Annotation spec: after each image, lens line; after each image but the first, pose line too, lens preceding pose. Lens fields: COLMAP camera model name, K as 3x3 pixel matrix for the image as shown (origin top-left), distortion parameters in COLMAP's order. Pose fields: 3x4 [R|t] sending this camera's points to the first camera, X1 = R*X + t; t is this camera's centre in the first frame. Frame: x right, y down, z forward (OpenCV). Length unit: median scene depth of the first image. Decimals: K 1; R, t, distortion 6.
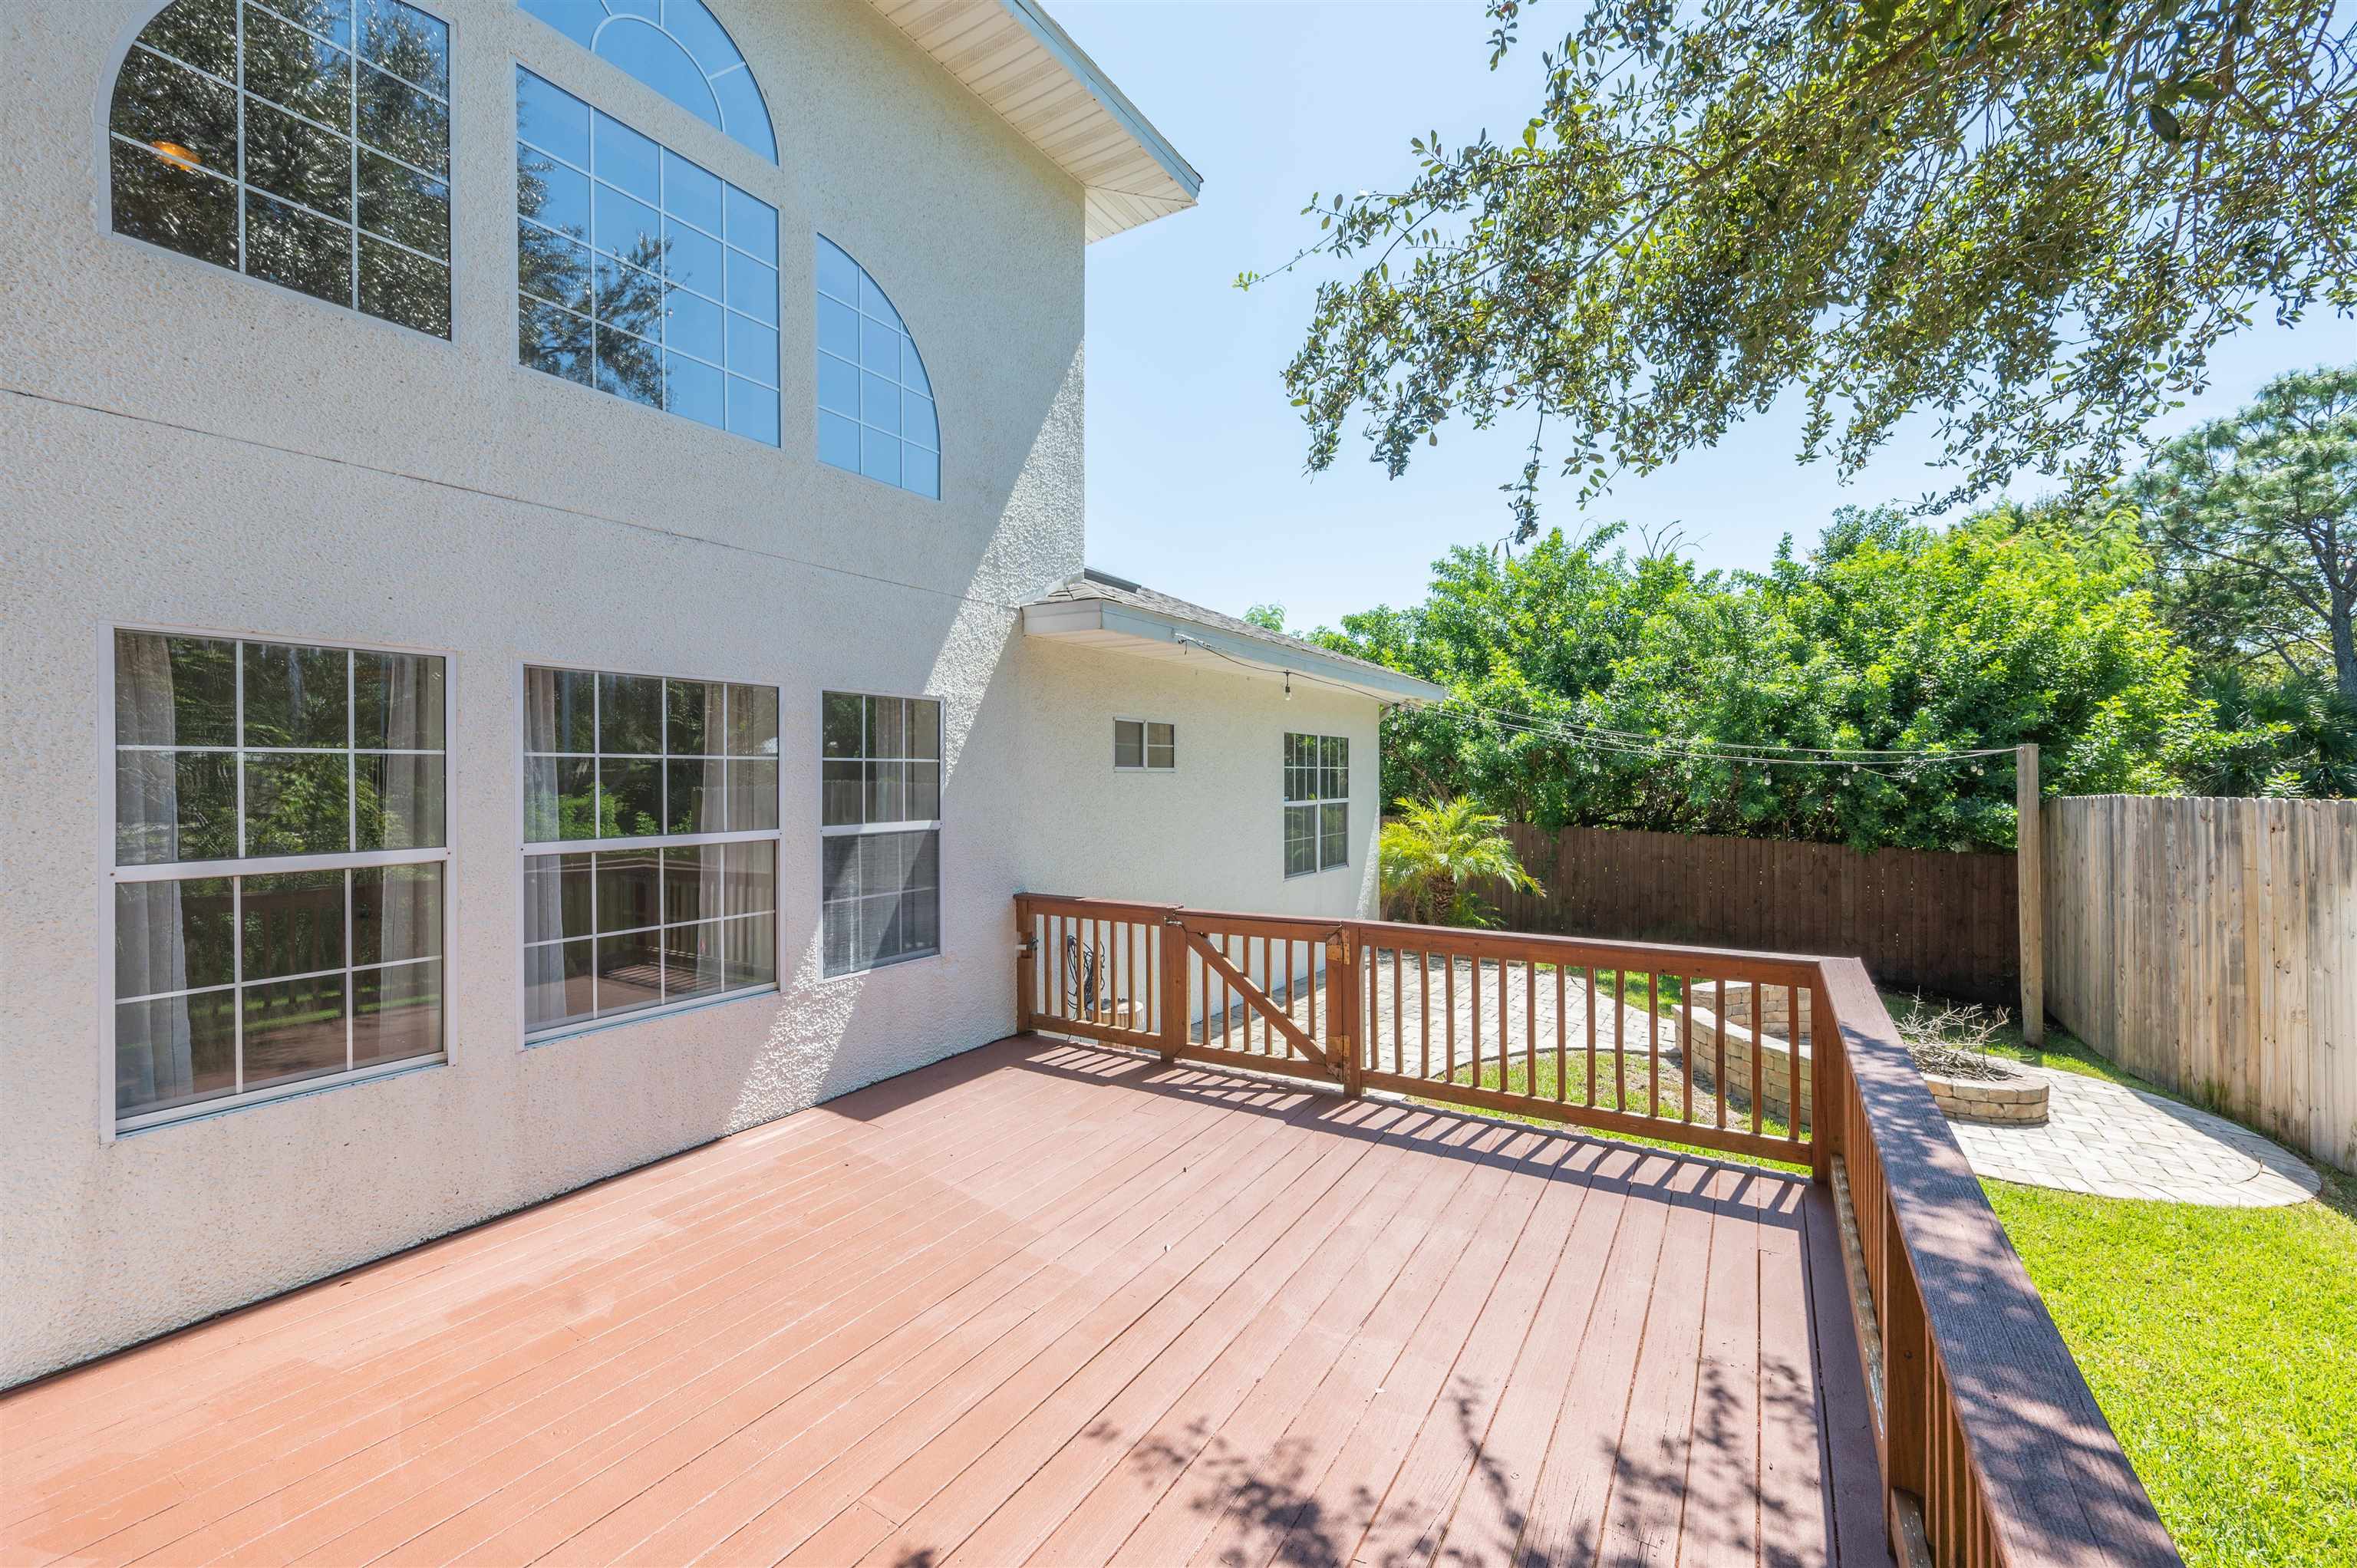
lens RADIAL K [[953.4, 0, 1174.4], [0, 953.4, 778.4], [0, 0, 1]] dist [-0.003935, 0.000094]
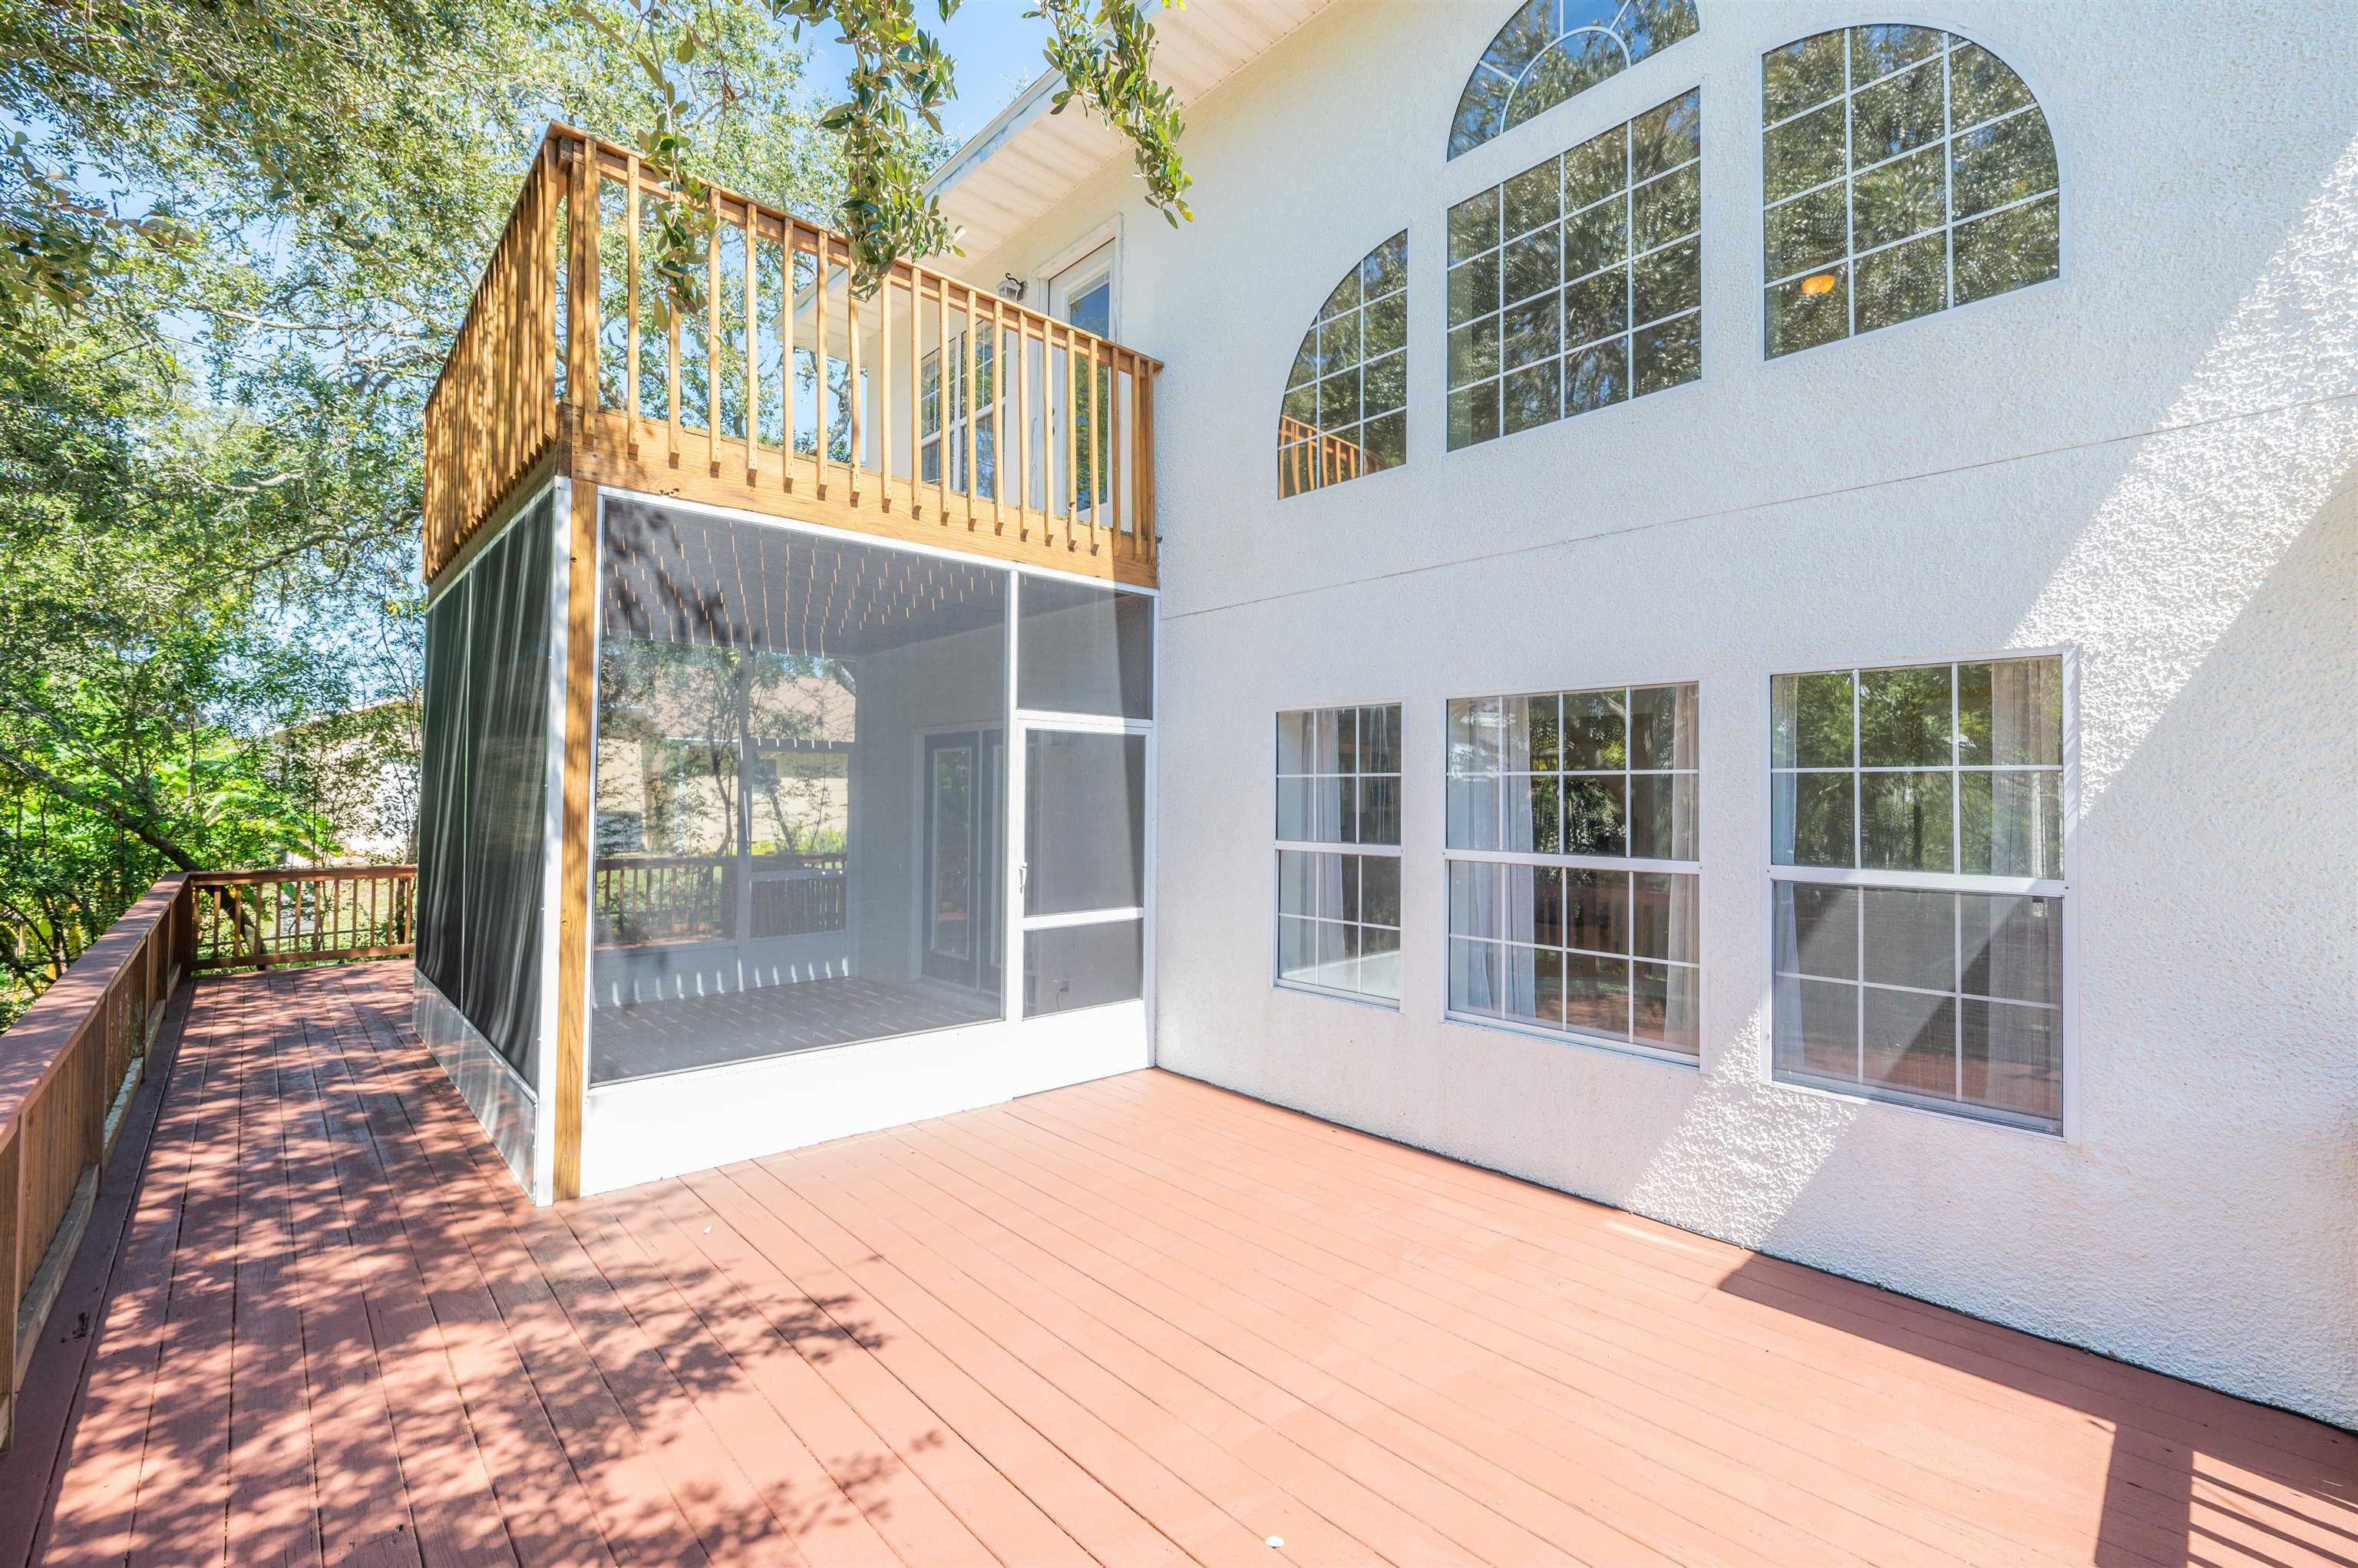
lens RADIAL K [[991.8, 0, 1256.9], [0, 991.8, 771.3], [0, 0, 1]] dist [-0.008805, -0.000446]
pose [[-0.231323, -0.021553, -0.972638, 0.395528], [-0.008004, 0.999763, -0.020251, -0.001881], [0.972844, 0.003101, -0.231441, 0.712876]]
